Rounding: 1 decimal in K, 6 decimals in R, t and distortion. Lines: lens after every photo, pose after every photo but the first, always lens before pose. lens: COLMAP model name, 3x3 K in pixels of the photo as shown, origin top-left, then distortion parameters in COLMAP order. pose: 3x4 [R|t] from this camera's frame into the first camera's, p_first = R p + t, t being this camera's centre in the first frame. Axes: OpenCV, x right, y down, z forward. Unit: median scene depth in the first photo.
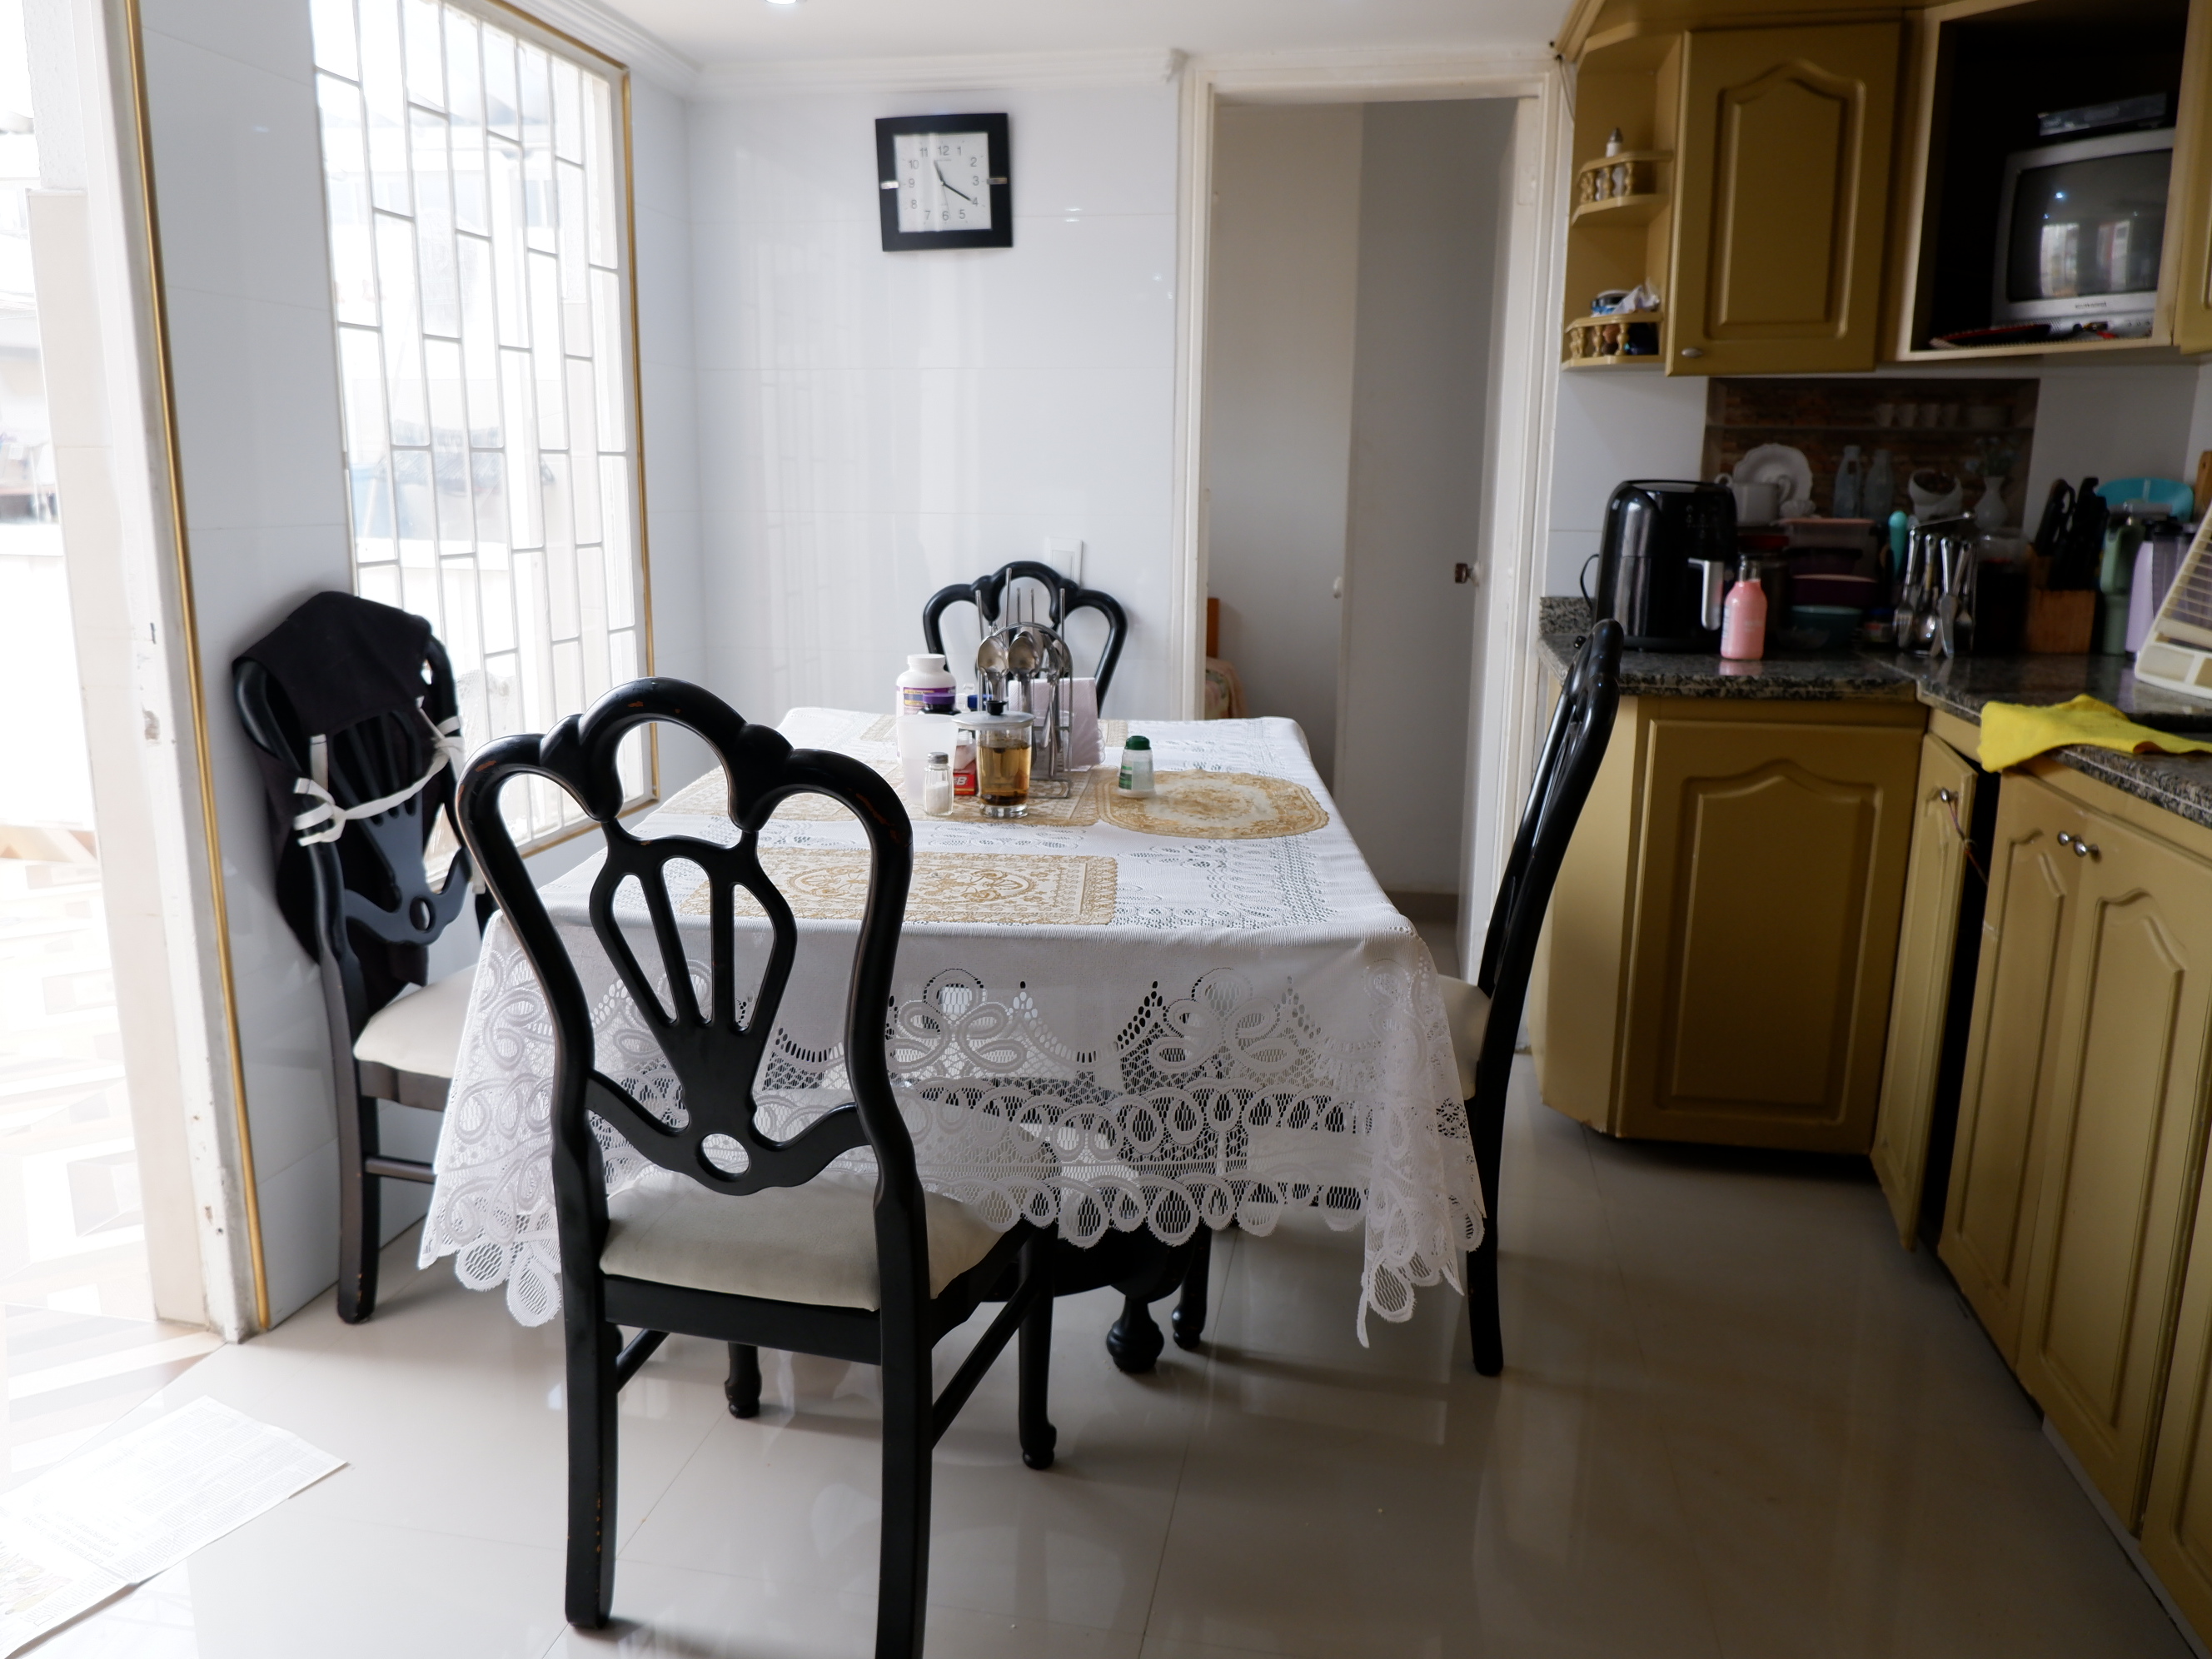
lens RADIAL K [[1646.5, 0, 1098.7], [0, 1646.5, 830.5], [0, 0, 1]] dist [-0.005749, -0.005104]
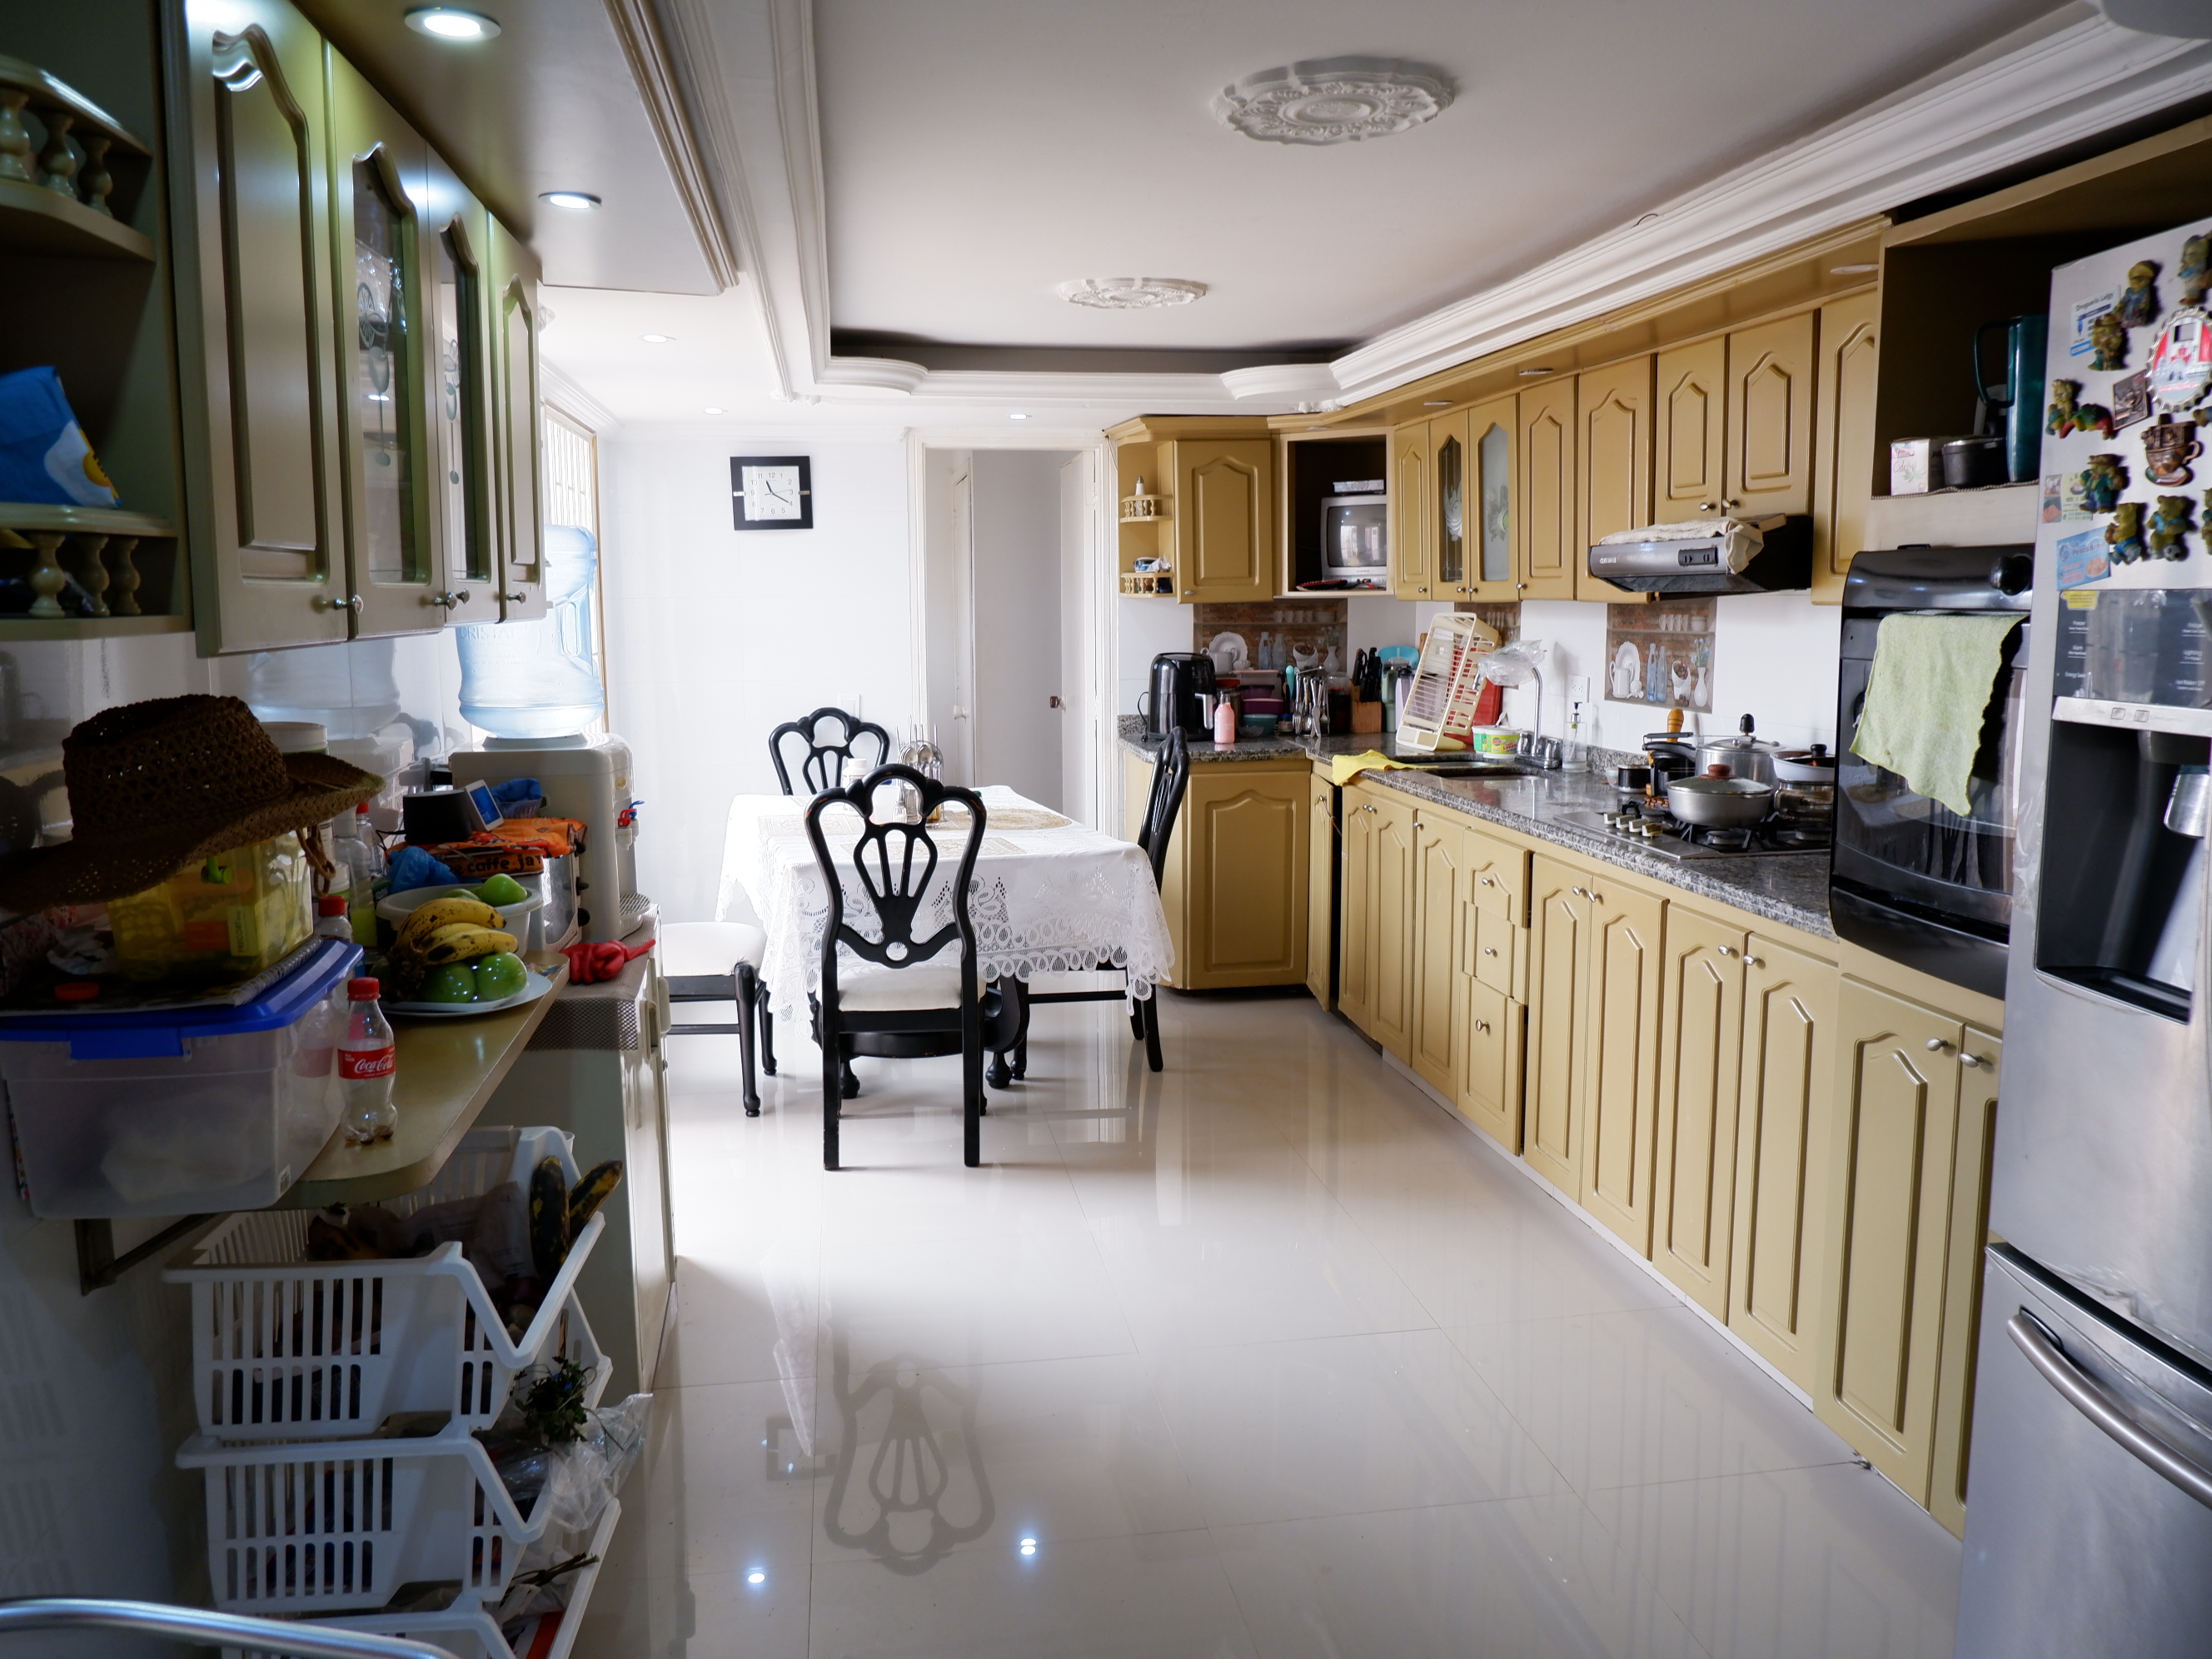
lens RADIAL K [[1646.5, 0, 1107.7], [0, 1646.5, 828.0], [0, 0, 1]] dist [-0.005749, -0.005104]
pose [[0.942462, -0.064387, 0.328055, -0.405654], [0.087156, 0.994666, -0.055165, 0.096315], [-0.322753, 0.080582, 0.943047, -0.830101]]
